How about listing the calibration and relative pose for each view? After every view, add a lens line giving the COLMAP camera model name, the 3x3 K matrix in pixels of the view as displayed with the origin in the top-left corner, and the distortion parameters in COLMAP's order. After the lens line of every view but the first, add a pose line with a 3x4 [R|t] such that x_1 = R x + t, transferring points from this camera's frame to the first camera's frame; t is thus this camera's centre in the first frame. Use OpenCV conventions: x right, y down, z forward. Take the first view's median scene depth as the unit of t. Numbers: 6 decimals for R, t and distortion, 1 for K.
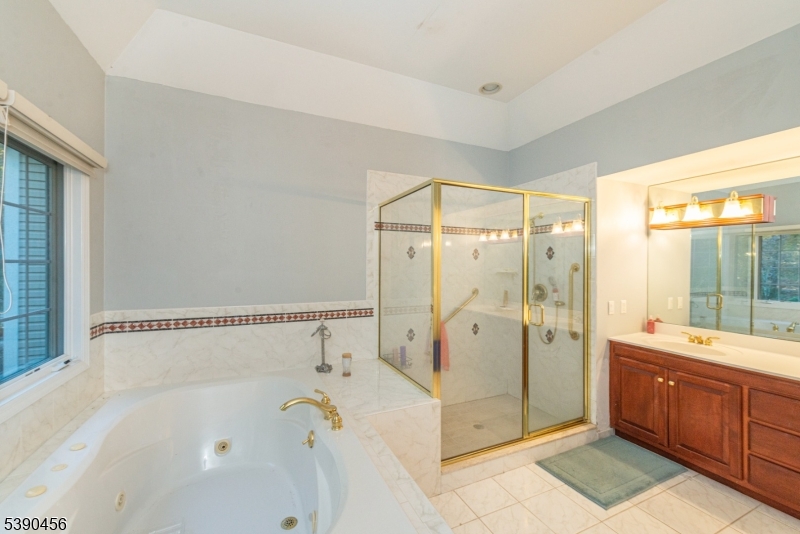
lens RADIAL K [[326.3, 0, 400.0], [0, 326.3, 267.0], [0, 0, 1]] dist [0.001512, -0.000033]
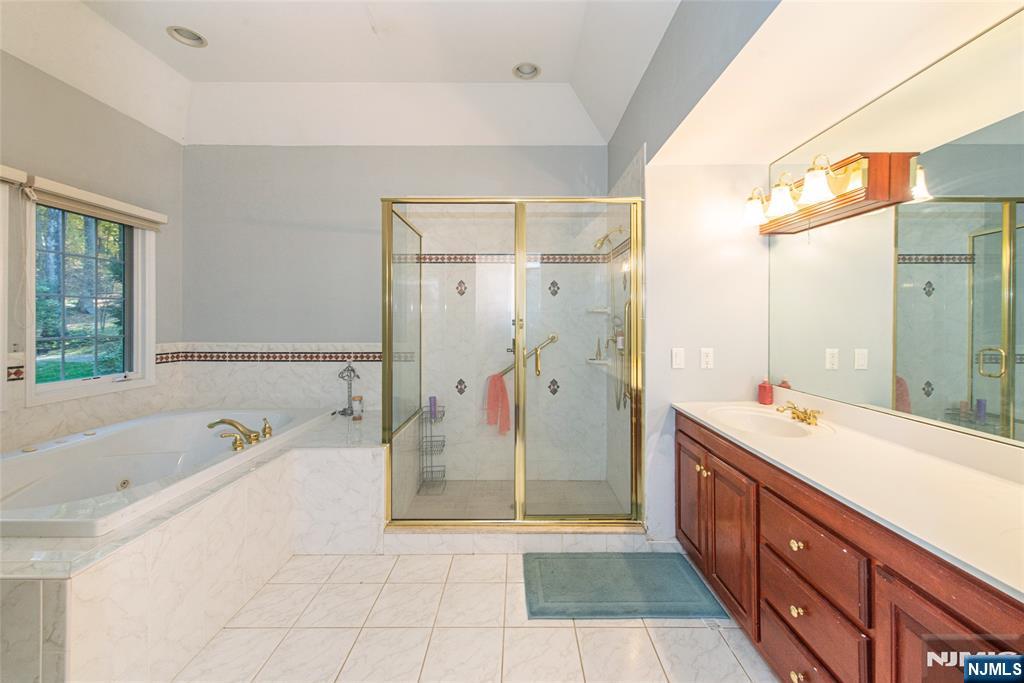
lens RADIAL K [[424.6, 0, 512.8], [0, 424.6, 325.8], [0, 0, 1]] dist [-0.000822, -0.000052]
pose [[0.904454, 0.001750, -0.426568, 0.730553], [0.001046, 0.999979, 0.006321, 0.053814], [0.426570, -0.006163, 0.904433, 0.086907]]
